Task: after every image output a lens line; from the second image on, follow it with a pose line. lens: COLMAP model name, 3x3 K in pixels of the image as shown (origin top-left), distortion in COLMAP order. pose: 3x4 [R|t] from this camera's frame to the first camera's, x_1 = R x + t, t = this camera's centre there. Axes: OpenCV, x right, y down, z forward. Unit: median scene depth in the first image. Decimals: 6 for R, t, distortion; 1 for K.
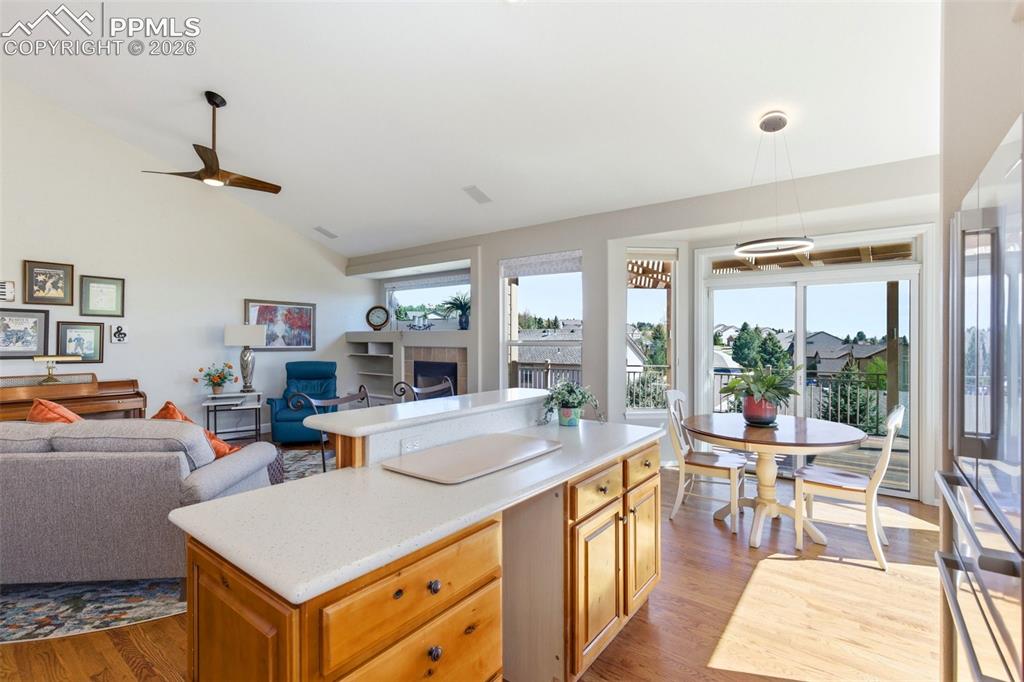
lens RADIAL K [[467.9, 0, 517.7], [0, 467.9, 334.6], [0, 0, 1]] dist [-0.000377, 0.000049]
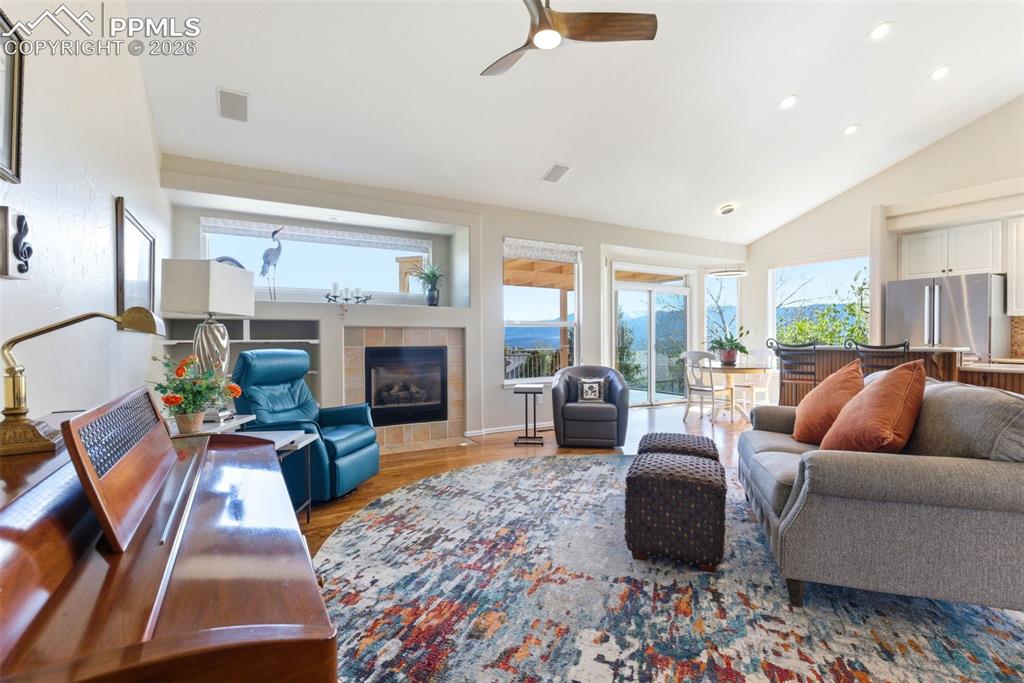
lens RADIAL K [[473.1, 0, 522.5], [0, 473.1, 341.2], [0, 0, 1]] dist [0.001637, 0.000391]
pose [[0.376689, -0.008336, 0.926302, -1.009685], [-0.003458, 0.999940, 0.010405, 0.049631], [-0.926333, -0.007123, 0.376638, 0.650977]]
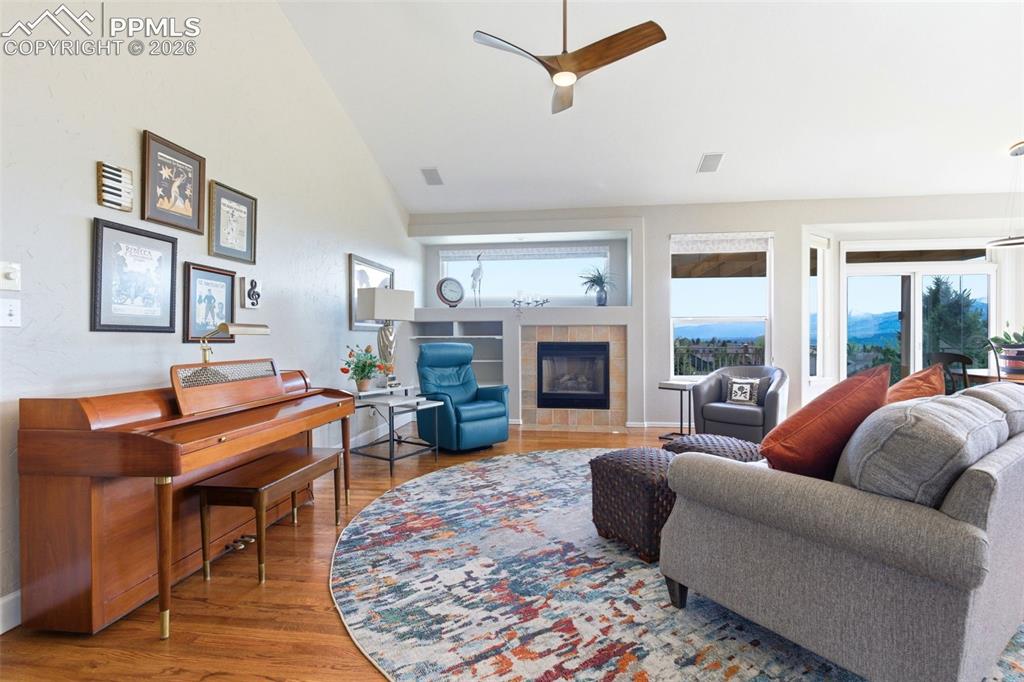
lens RADIAL K [[470.2, 0, 517.4], [0, 470.2, 337.8], [0, 0, 1]] dist [0.000968, 0.000041]
pose [[0.866164, -0.006692, 0.499716, -0.874646], [0.000304, 0.999917, 0.012864, 0.047155], [-0.499760, -0.010990, 0.866094, 0.339503]]
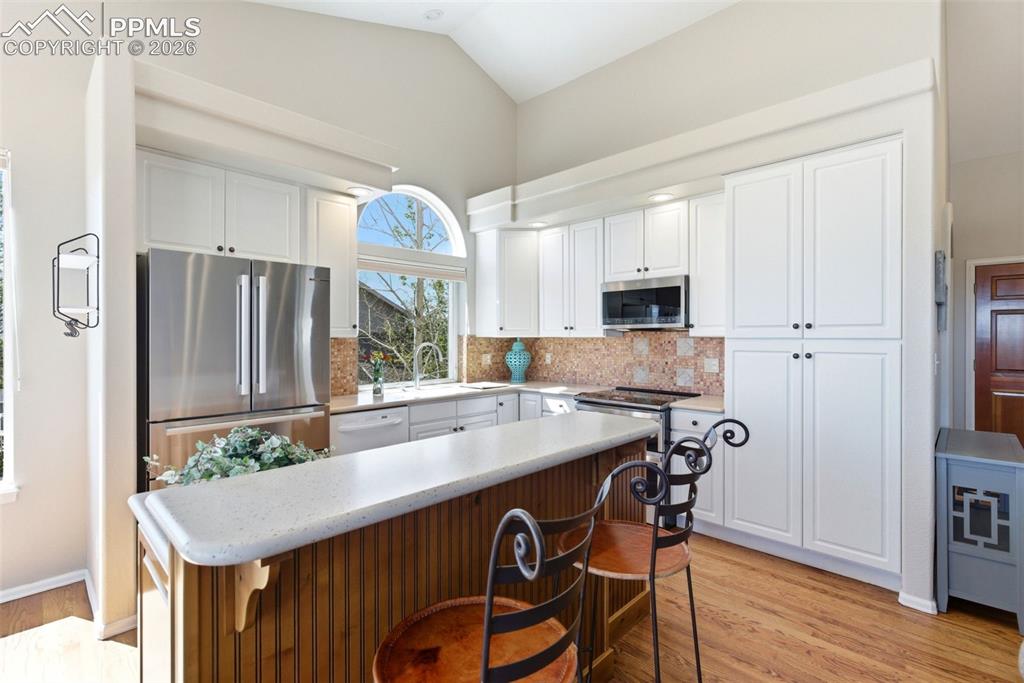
lens RADIAL K [[470.2, 0, 517.4], [0, 470.2, 338.3], [0, 0, 1]] dist [0.000968, 0.000041]
pose [[-0.993913, 0.000482, 0.110166, -0.099294], [0.000026, 0.999991, -0.004138, 0.008487], [-0.110167, -0.004110, -0.993905, 0.682959]]
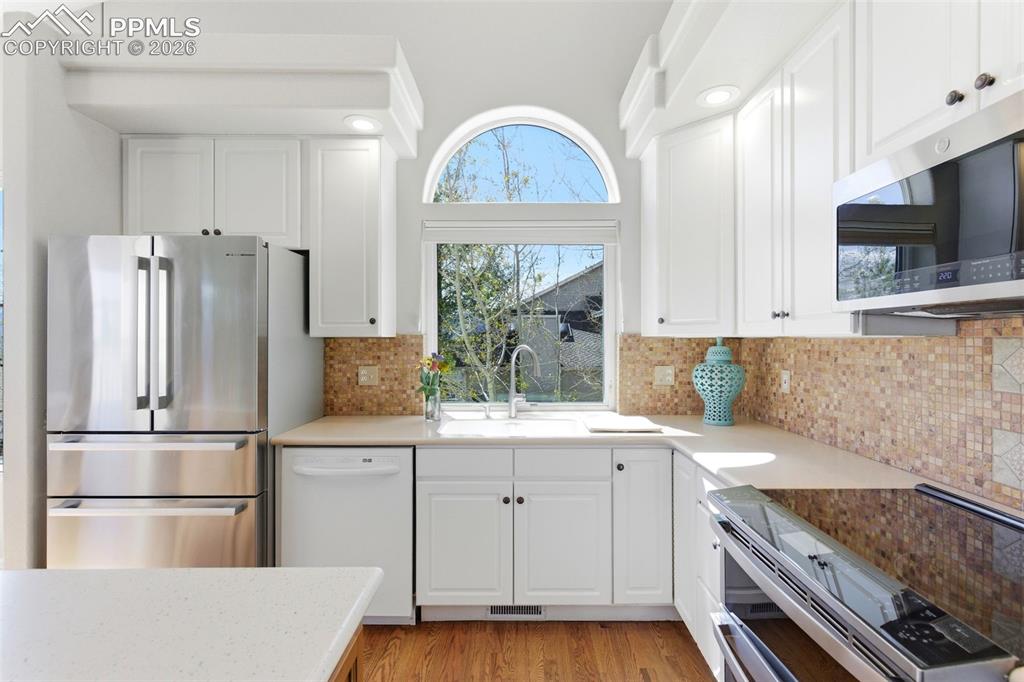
lens RADIAL K [[464.0, 0, 518.3], [0, 464.0, 337.6], [0, 0, 1]] dist [-0.001079, 0.000074]
pose [[-0.608785, -0.000470, 0.793335, -0.246564], [-0.005433, 0.999979, -0.003576, 0.006175], [-0.793317, -0.006487, -0.608775, 0.223506]]
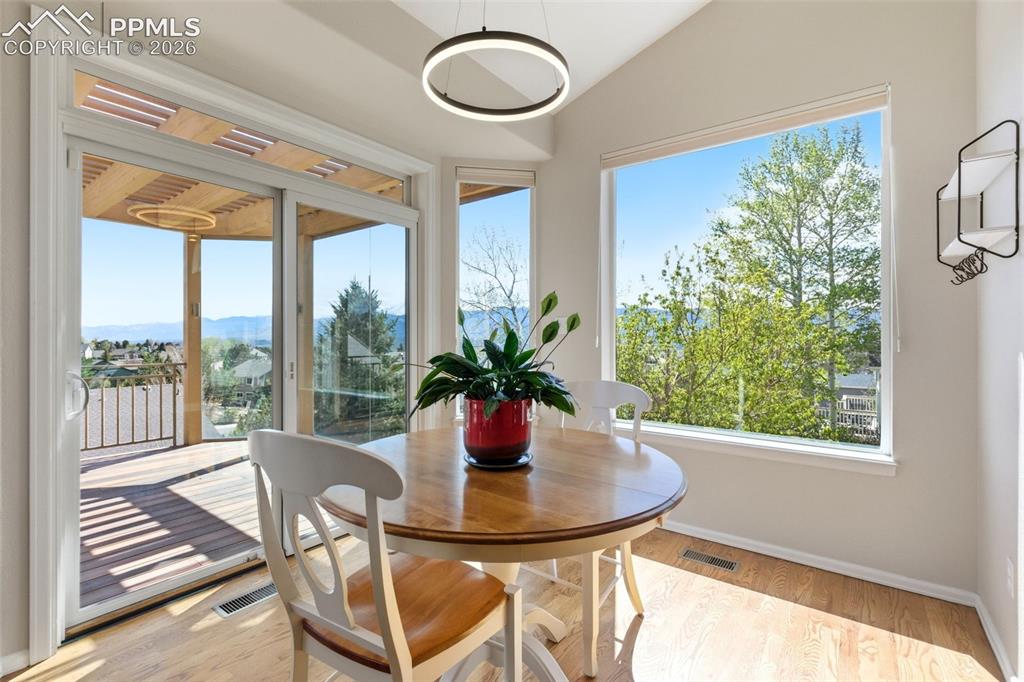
lens RADIAL K [[464.0, 0, 518.3], [0, 464.0, 337.6], [0, 0, 1]] dist [-0.001079, 0.000074]
pose [[-0.016115, -0.005737, 0.999854, 0.043084], [-0.006537, 0.999963, 0.005632, 0.045709], [-0.999849, -0.006445, -0.016152, 0.611248]]
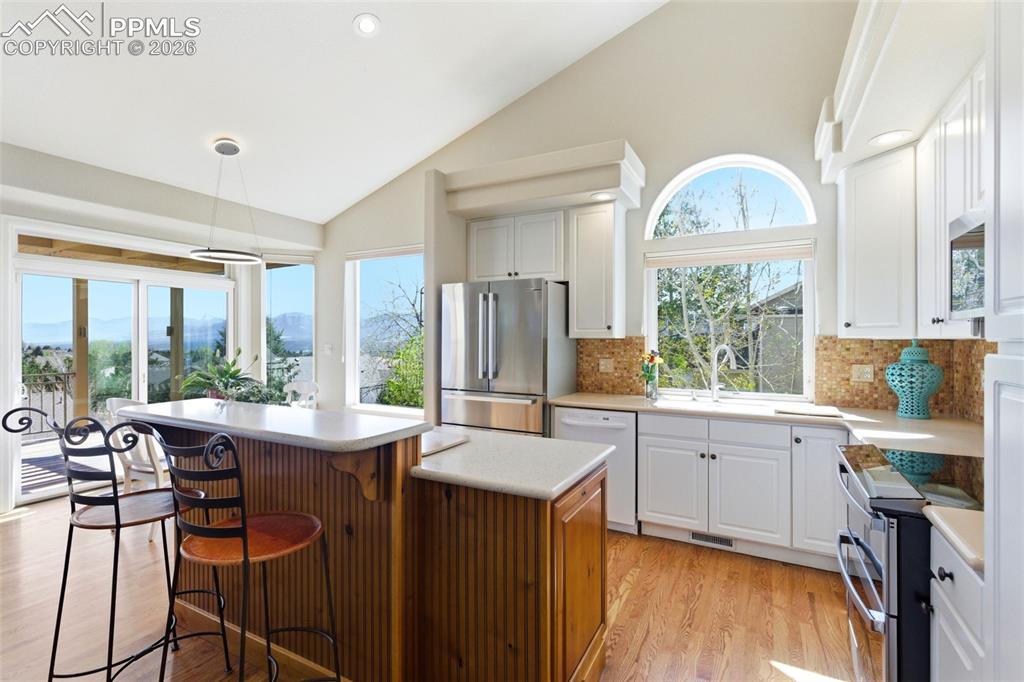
lens RADIAL K [[464.0, 0, 518.3], [0, 464.0, 337.6], [0, 0, 1]] dist [-0.001079, 0.000074]
pose [[-0.163922, 0.000851, 0.986473, -0.433779], [-0.008491, 0.999961, -0.002274, 0.006295], [-0.986437, -0.008749, -0.163908, 0.297487]]
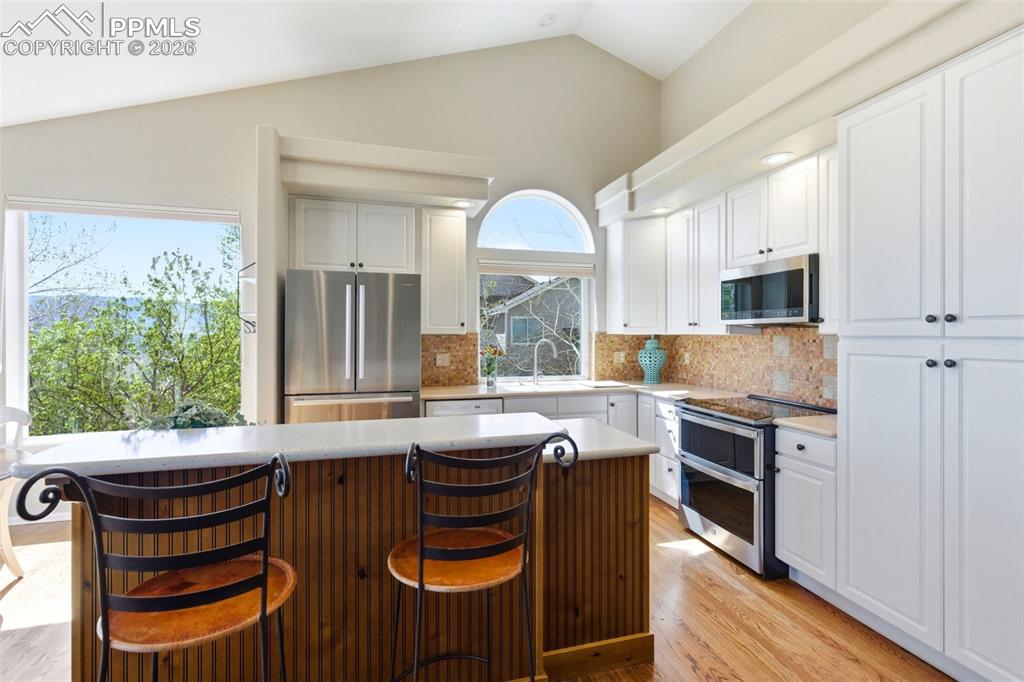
lens RADIAL K [[467.9, 0, 517.7], [0, 467.9, 334.6], [0, 0, 1]] dist [-0.000377, 0.000049]
pose [[-0.801675, -0.002101, 0.597756, -0.306820], [-0.005522, 0.999977, -0.003891, 0.007626], [-0.597734, -0.006420, -0.801669, 0.593315]]
